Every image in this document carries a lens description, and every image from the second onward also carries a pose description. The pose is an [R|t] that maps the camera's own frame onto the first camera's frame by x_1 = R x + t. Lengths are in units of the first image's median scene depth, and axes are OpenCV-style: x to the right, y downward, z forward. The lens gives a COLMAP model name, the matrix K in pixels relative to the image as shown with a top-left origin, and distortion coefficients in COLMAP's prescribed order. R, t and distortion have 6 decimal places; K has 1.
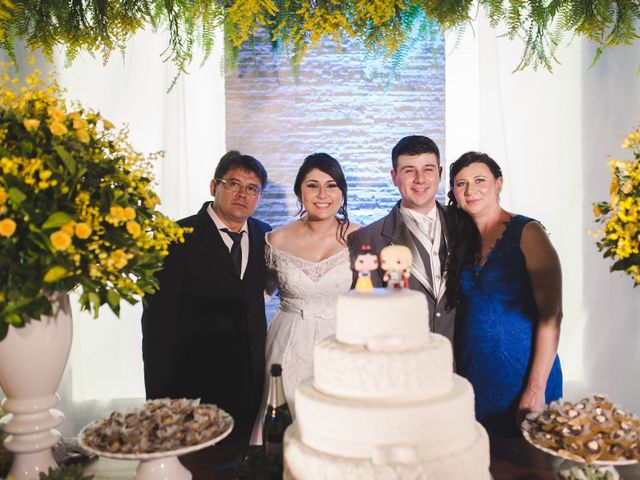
lens RADIAL K [[688.7, 0, 320.0], [0, 688.7, 240.0], [0, 0, 1]] dist [-0.054516, 0.070831]
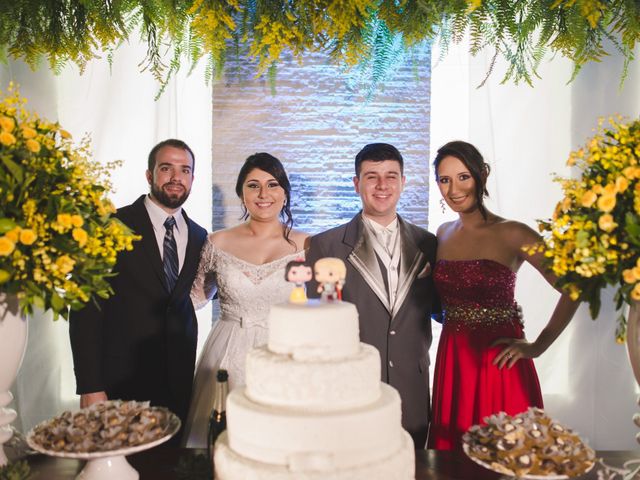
lens RADIAL K [[688.7, 0, 320.0], [0, 688.7, 240.0], [0, 0, 1]] dist [-0.054516, 0.070831]
pose [[0.999249, 0.022376, -0.031630, 0.114522], [-0.022609, 0.999720, -0.007031, -0.010100], [0.031464, 0.007741, 0.999475, -0.023351]]
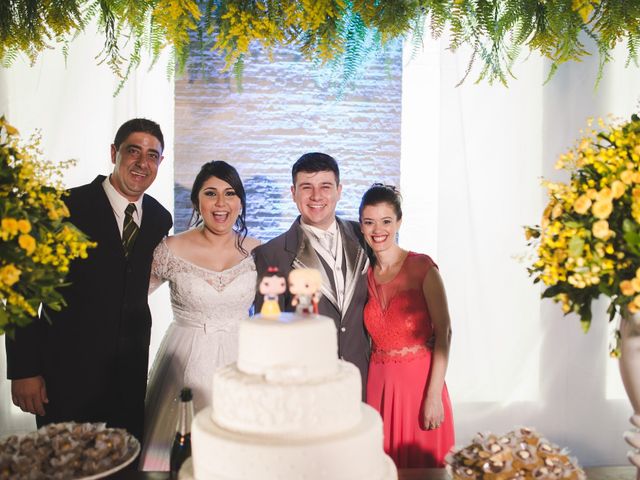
lens RADIAL K [[688.7, 0, 320.0], [0, 688.7, 240.0], [0, 0, 1]] dist [-0.054516, 0.070831]
pose [[0.999405, 0.024359, 0.024435, 0.095366], [-0.024131, 0.999663, -0.009588, -0.019306], [-0.024660, 0.008993, 0.999655, 0.055218]]
